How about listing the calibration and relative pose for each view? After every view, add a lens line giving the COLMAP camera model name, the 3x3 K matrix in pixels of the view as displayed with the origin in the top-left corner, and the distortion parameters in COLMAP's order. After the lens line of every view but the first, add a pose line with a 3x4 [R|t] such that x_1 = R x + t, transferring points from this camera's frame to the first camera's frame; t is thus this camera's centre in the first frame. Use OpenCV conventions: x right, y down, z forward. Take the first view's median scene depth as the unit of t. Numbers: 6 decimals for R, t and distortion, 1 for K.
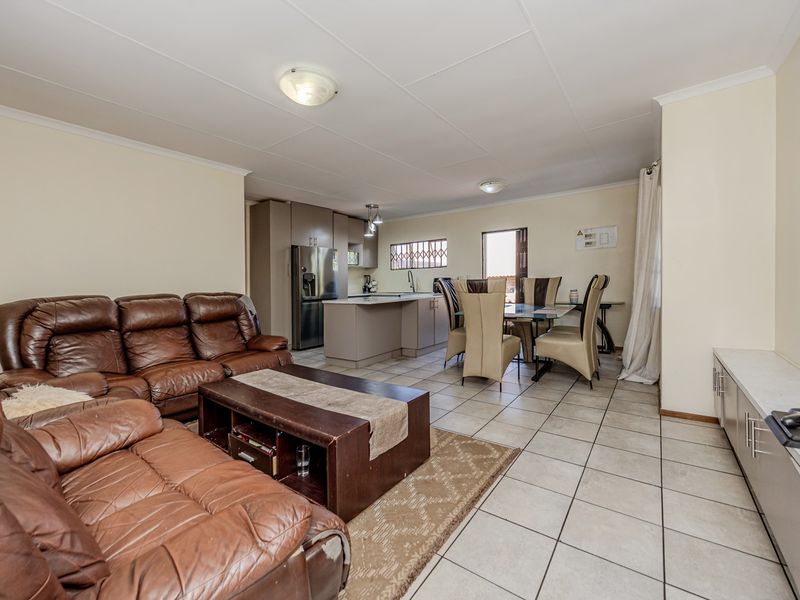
lens RADIAL K [[353.0, 0, 404.2], [0, 353.0, 290.4], [0, 0, 1]] dist [-0.001211, -0.000359]
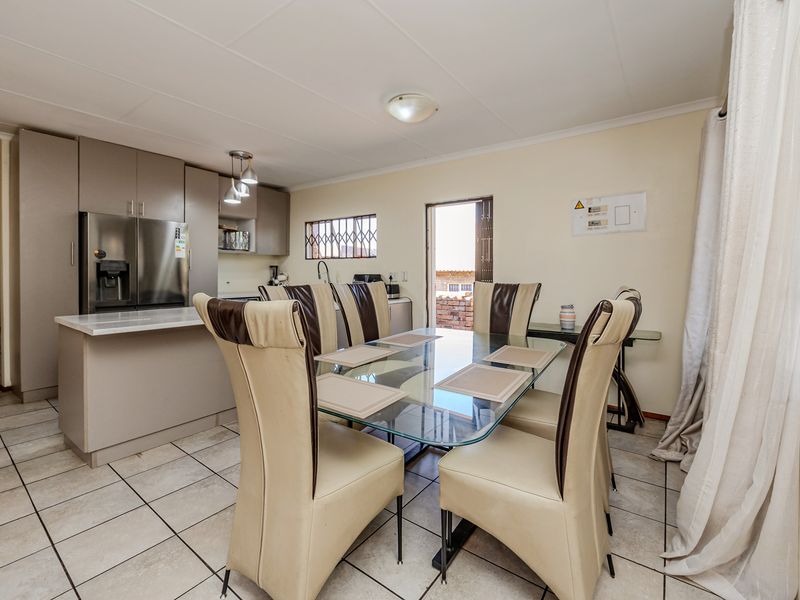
lens RADIAL K [[353.0, 0, 404.2], [0, 353.0, 290.4], [0, 0, 1]] dist [-0.001211, -0.000359]
pose [[0.999574, 0.026340, 0.012589, 0.172968], [-0.026783, 0.998976, 0.036465, -0.031074], [-0.011616, -0.036786, 0.999256, 0.350286]]
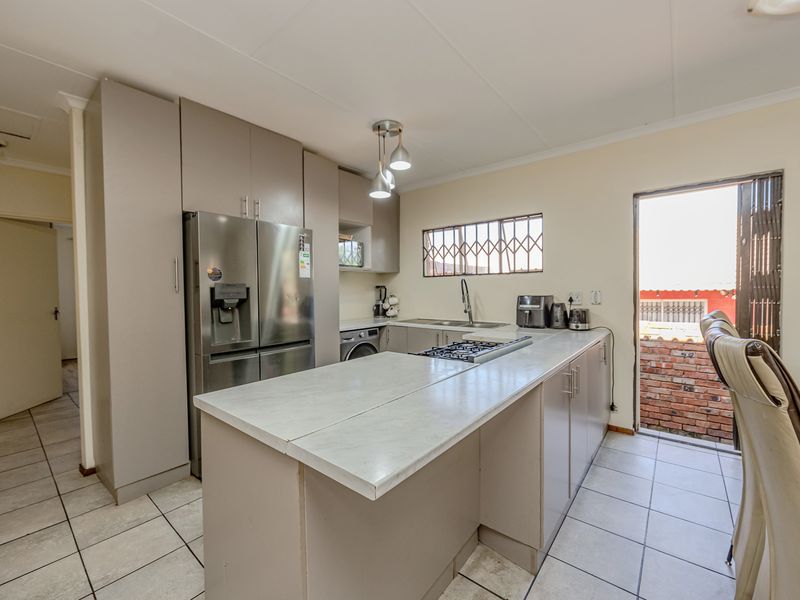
lens RADIAL K [[348.0, 0, 405.1], [0, 348.0, 303.1], [0, 0, 1]] dist [-0.000196, -0.000075]
pose [[0.998096, 0.009572, -0.060938, -0.038525], [-0.008213, 0.999713, 0.022514, -0.034032], [0.061136, -0.021970, 0.997888, 0.530447]]
